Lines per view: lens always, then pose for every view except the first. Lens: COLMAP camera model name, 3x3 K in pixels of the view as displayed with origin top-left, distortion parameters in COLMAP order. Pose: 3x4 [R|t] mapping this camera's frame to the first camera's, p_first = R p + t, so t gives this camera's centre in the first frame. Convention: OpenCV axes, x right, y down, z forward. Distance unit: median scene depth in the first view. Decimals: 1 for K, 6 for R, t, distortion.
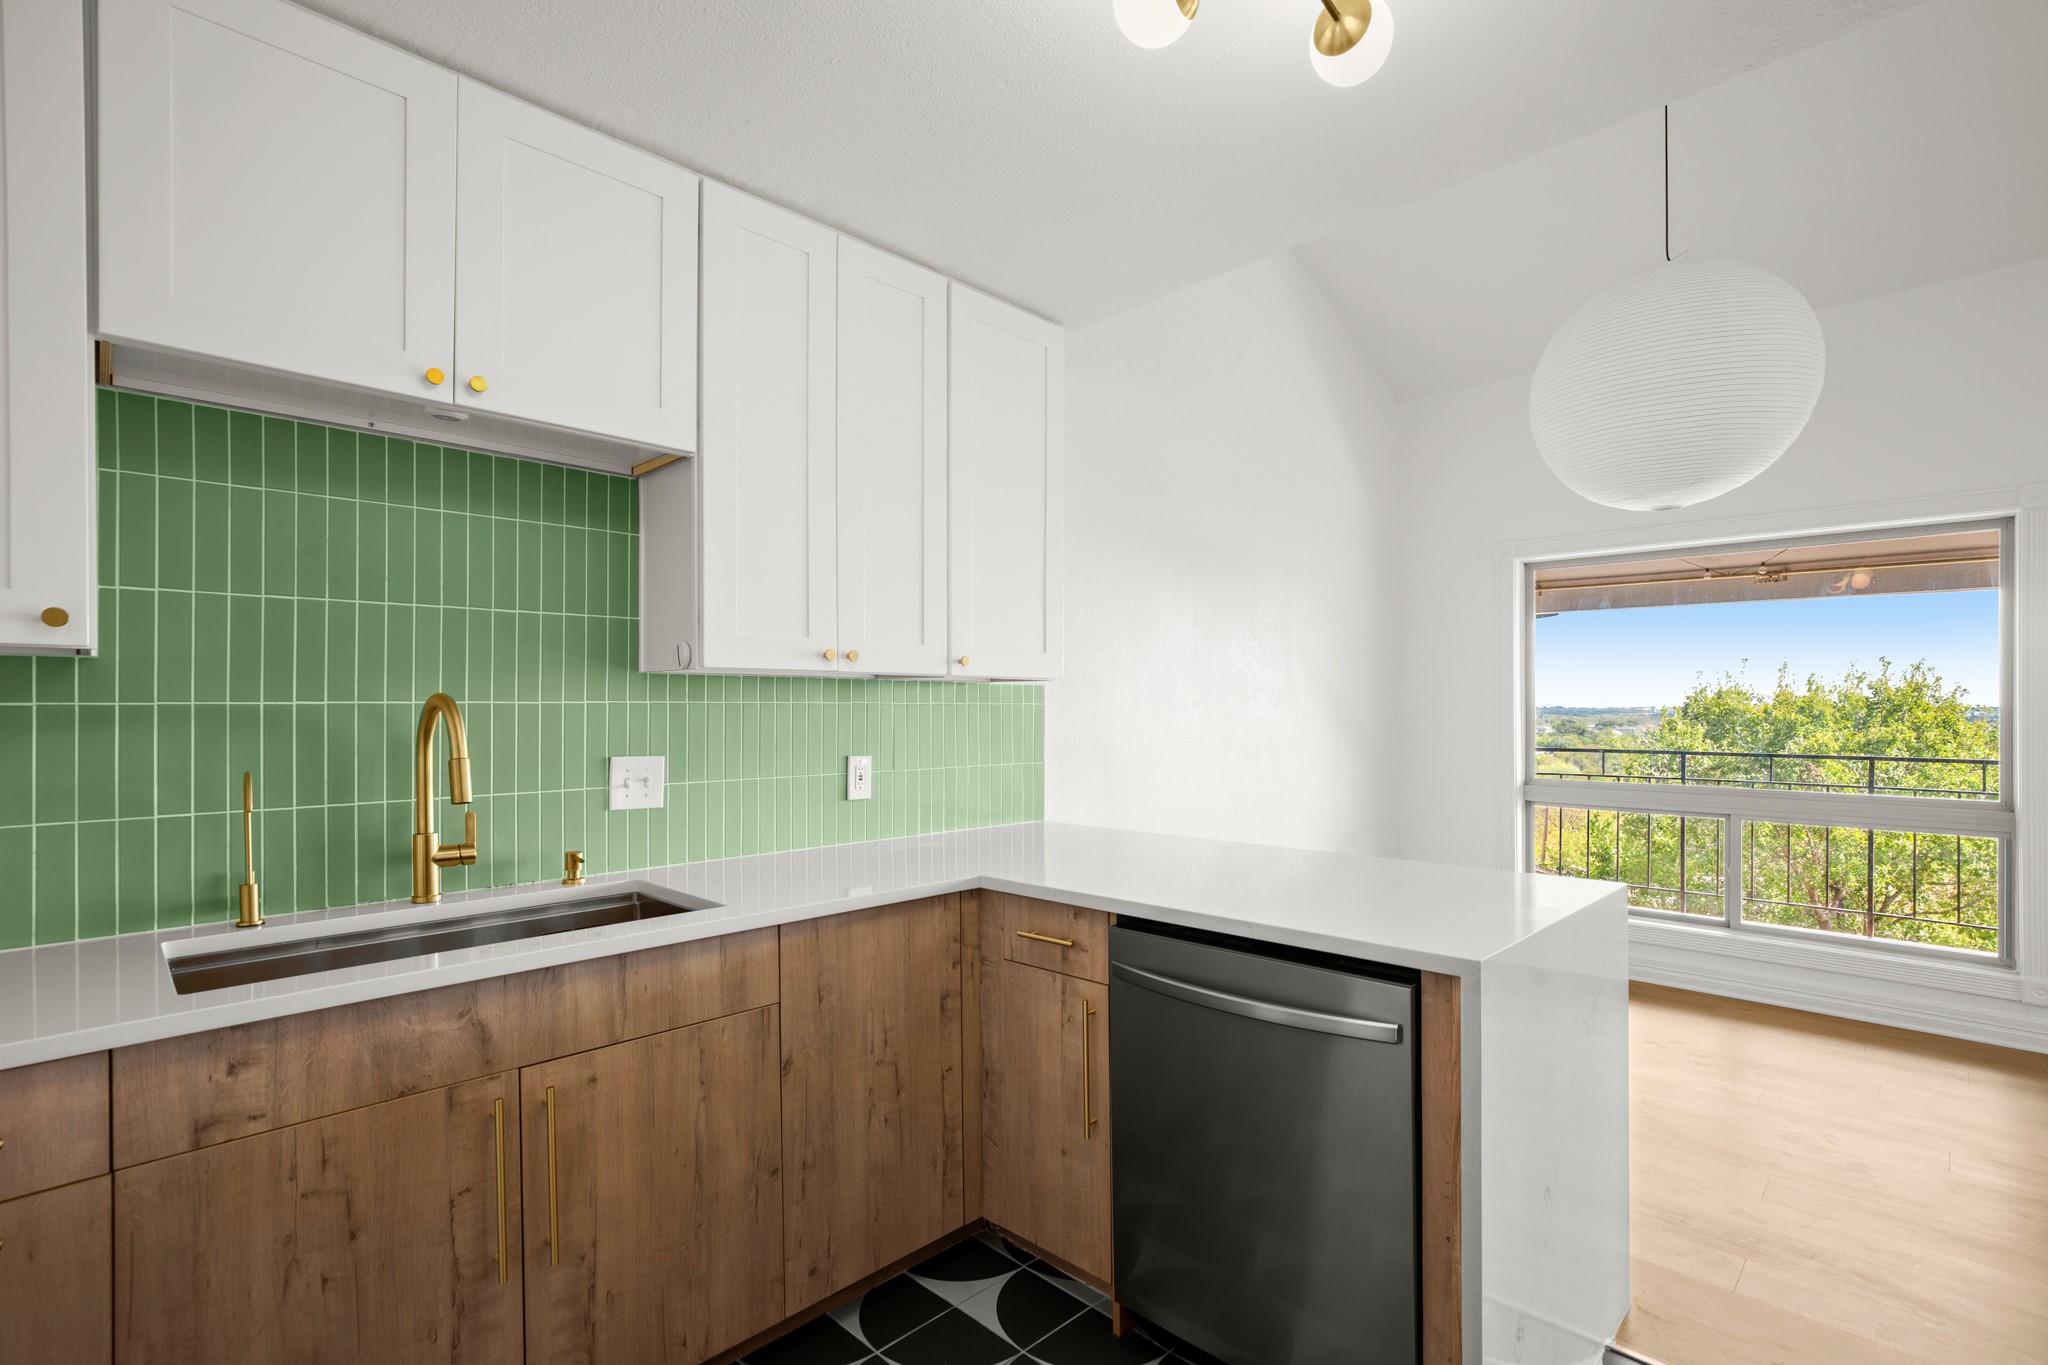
lens RADIAL K [[958.6, 0, 1074.2], [0, 958.6, 677.0], [0, 0, 1]] dist [-0.003590, -0.000038]
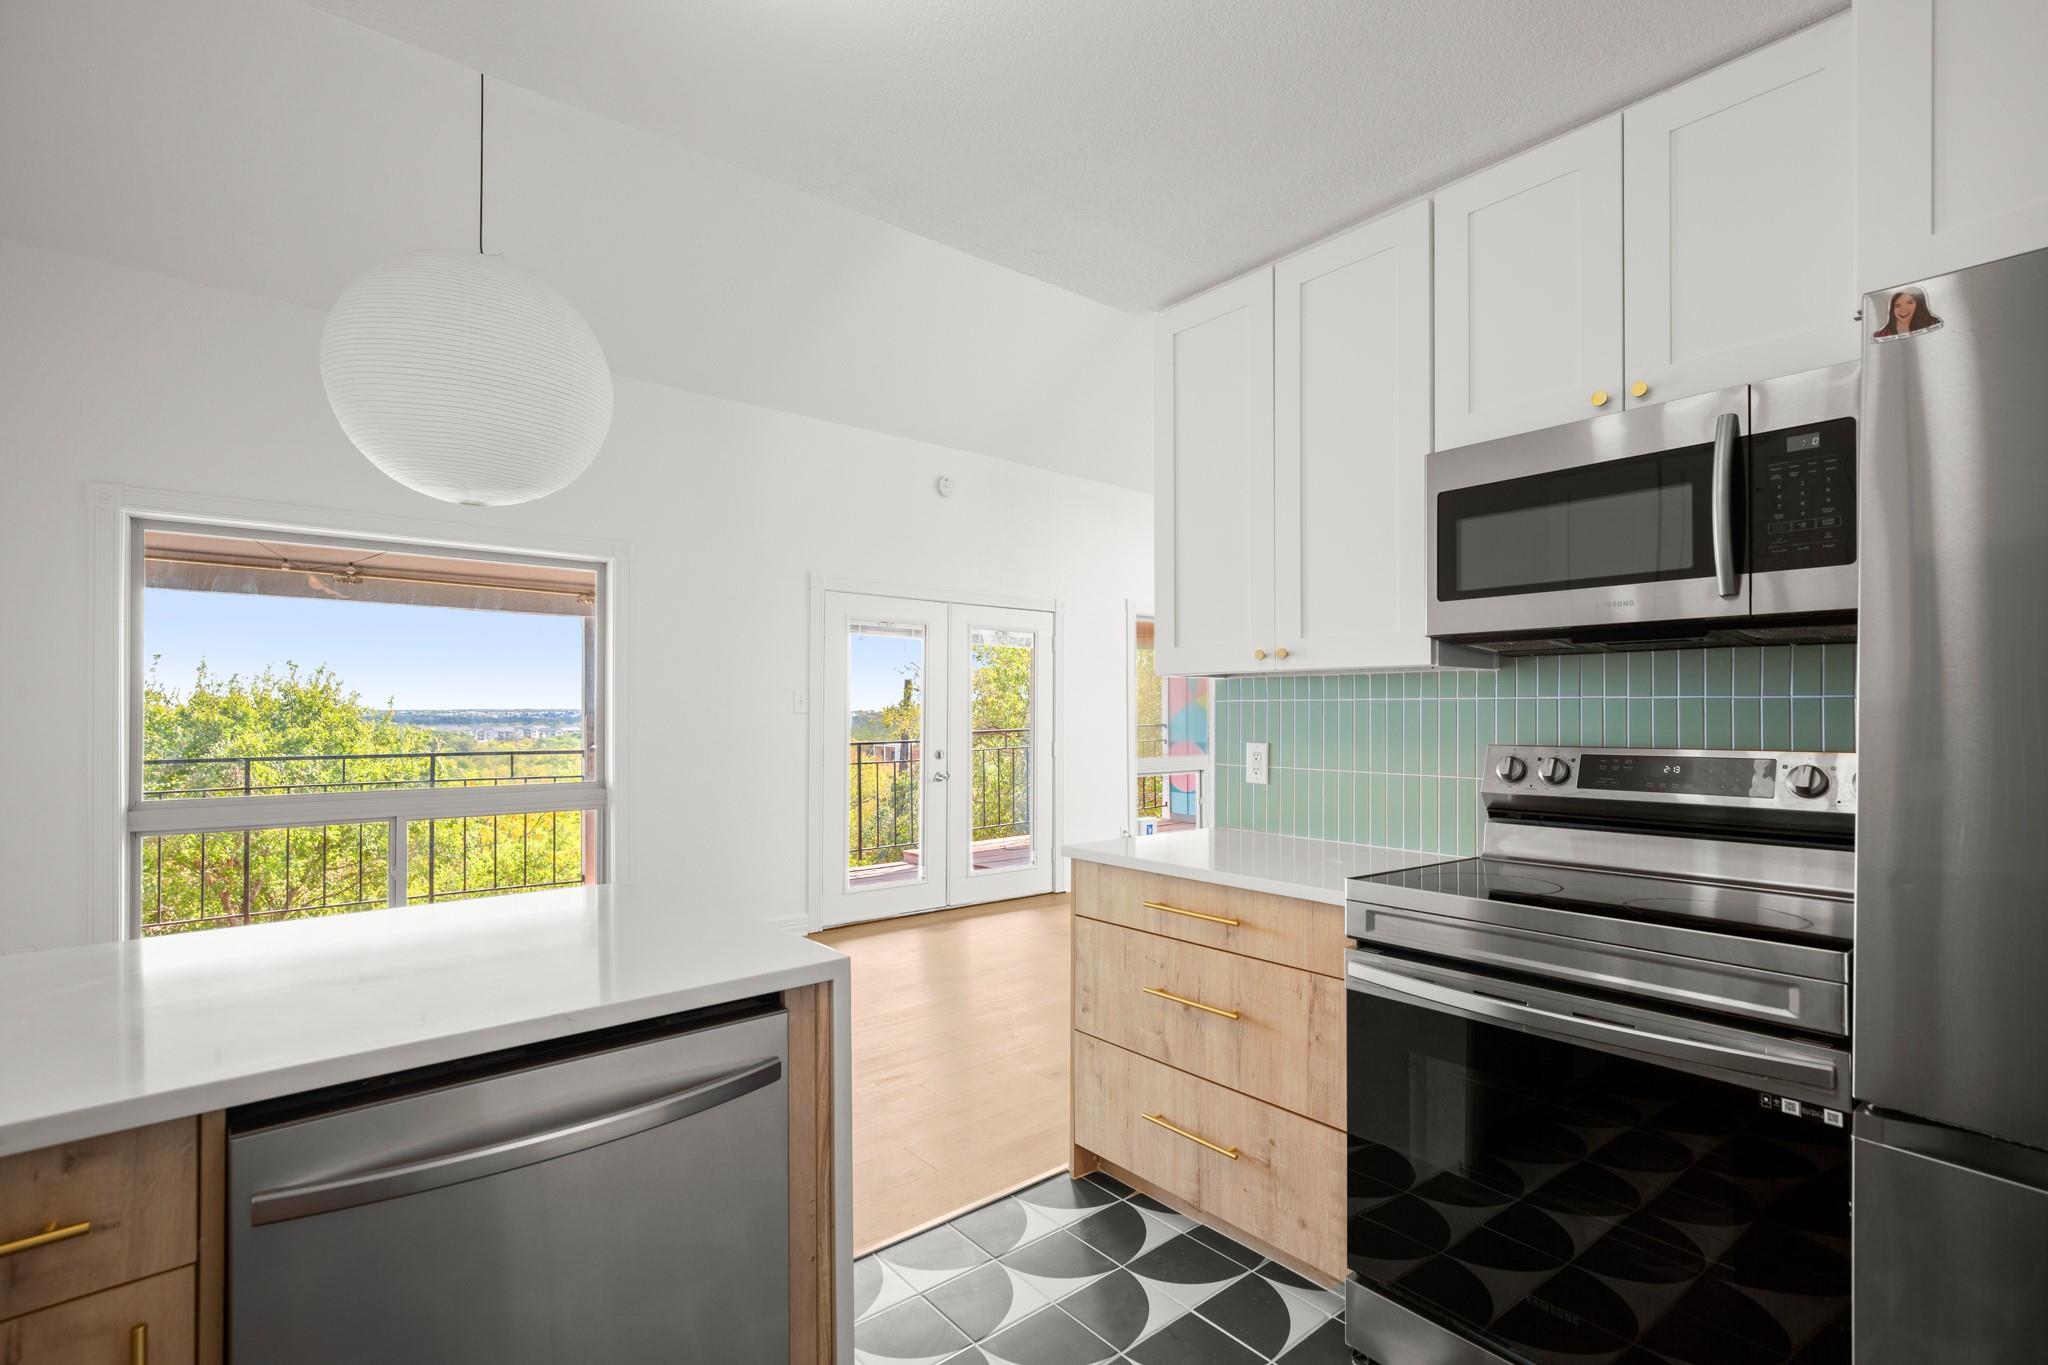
lens RADIAL K [[923.4, 0, 1024.0], [0, 923.4, 682.5], [0, 0, 1]] dist [0.002209, 0.000434]
pose [[0.131161, 0.028177, 0.990961, -0.062110], [-0.031386, 0.999213, -0.024257, 0.002847], [-0.990864, -0.027921, 0.131942, 0.081766]]
